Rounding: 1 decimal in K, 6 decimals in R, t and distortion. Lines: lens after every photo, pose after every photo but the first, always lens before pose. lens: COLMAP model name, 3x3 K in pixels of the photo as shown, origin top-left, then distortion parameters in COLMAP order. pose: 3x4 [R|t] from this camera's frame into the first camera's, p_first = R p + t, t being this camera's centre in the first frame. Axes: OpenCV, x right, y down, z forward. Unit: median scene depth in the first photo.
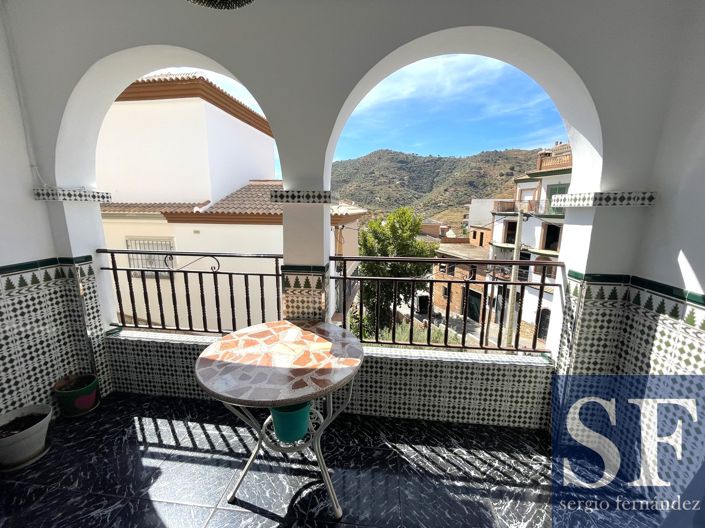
lens RADIAL K [[288.8, 0, 350.2], [0, 288.8, 263.7], [0, 0, 1]] dist [-0.001051, -0.000224]
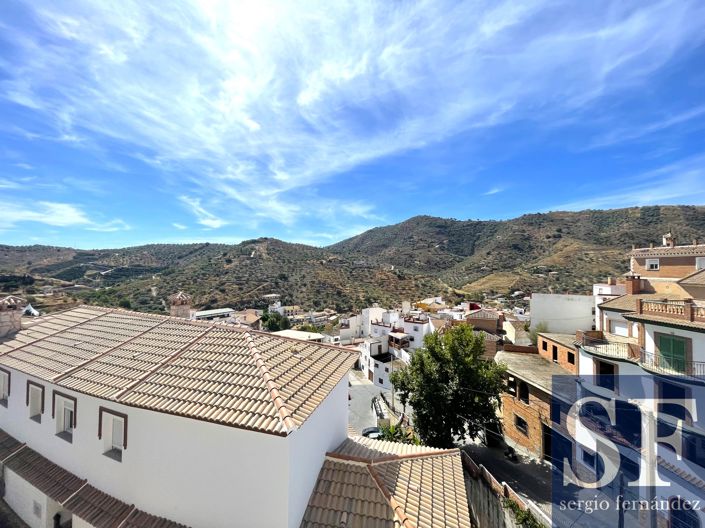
lens RADIAL K [[288.8, 0, 350.7], [0, 288.8, 262.4], [0, 0, 1]] dist [-0.001051, -0.000224]
pose [[0.991531, -0.006946, -0.129682, -0.043923], [-0.020229, 0.978120, -0.207055, -0.169790], [0.128283, 0.207925, 0.969696, 0.021609]]
